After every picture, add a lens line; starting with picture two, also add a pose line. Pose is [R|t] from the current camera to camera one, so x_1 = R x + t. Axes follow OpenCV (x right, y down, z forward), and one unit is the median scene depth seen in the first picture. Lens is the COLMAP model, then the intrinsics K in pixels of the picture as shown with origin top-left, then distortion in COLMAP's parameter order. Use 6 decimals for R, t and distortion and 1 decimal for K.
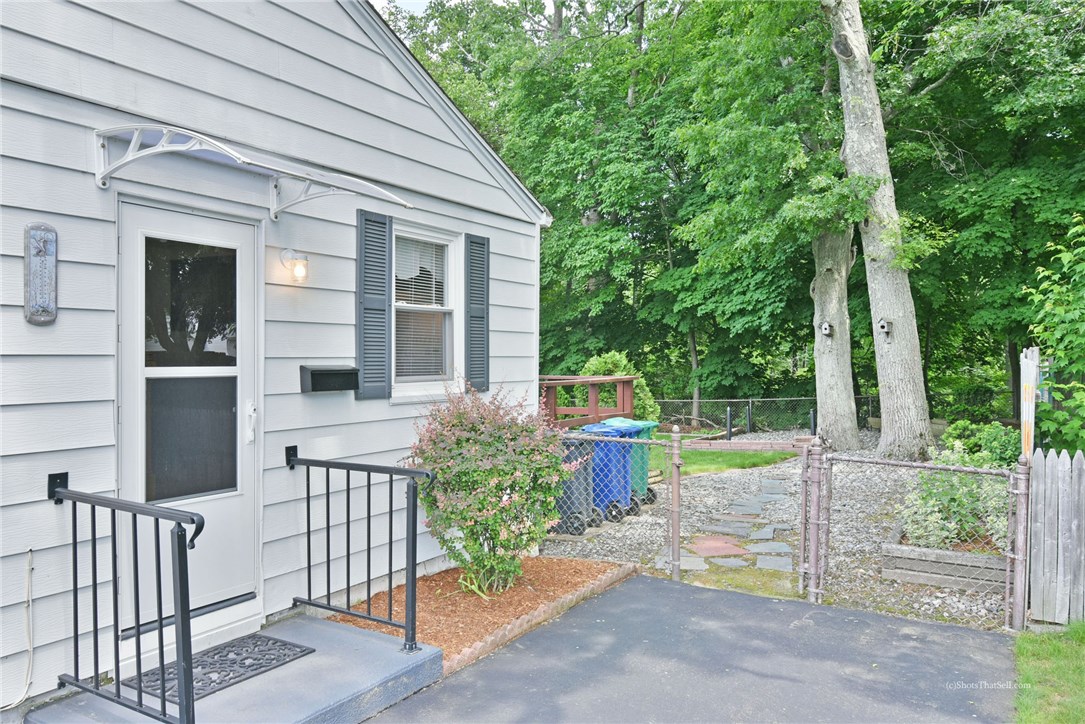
lens RADIAL K [[777.9, 0, 542.3], [0, 777.9, 361.4], [0, 0, 1]] dist [0.000491, -0.000217]
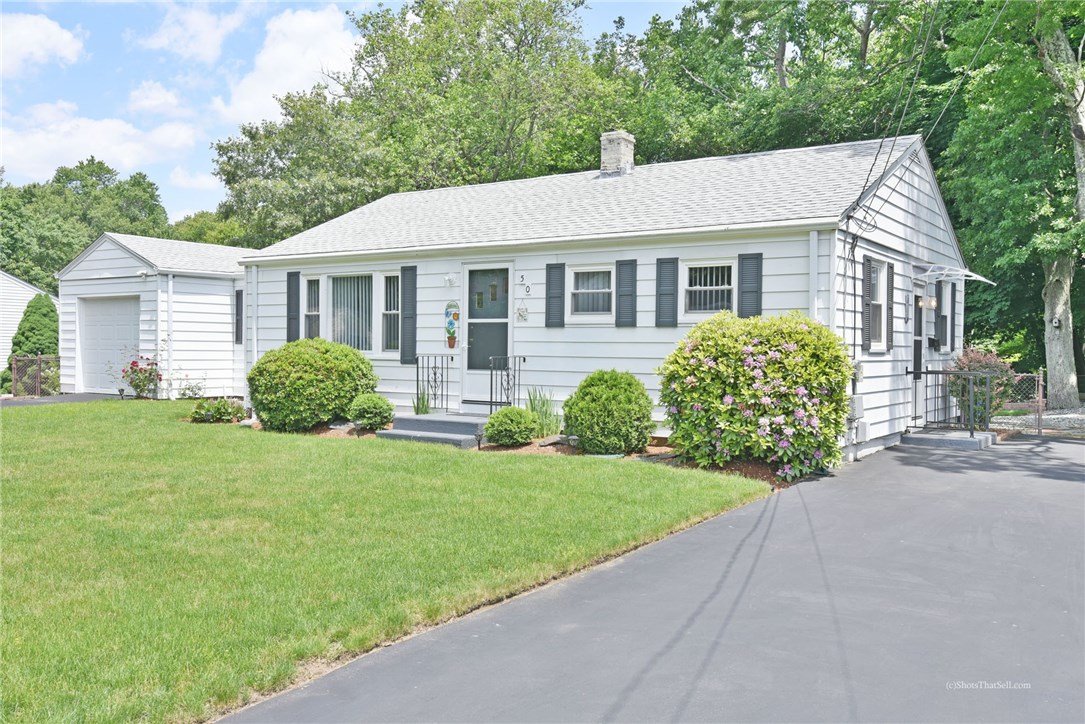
lens RADIAL K [[944.1, 0, 542.4], [0, 944.1, 362.0], [0, 0, 1]] dist [0.050758, 0.001712]
pose [[0.998022, 0.014734, -0.061119, -0.466761], [-0.014389, 0.999878, 0.006082, 0.032970], [0.061201, -0.005191, 0.998112, -0.809104]]
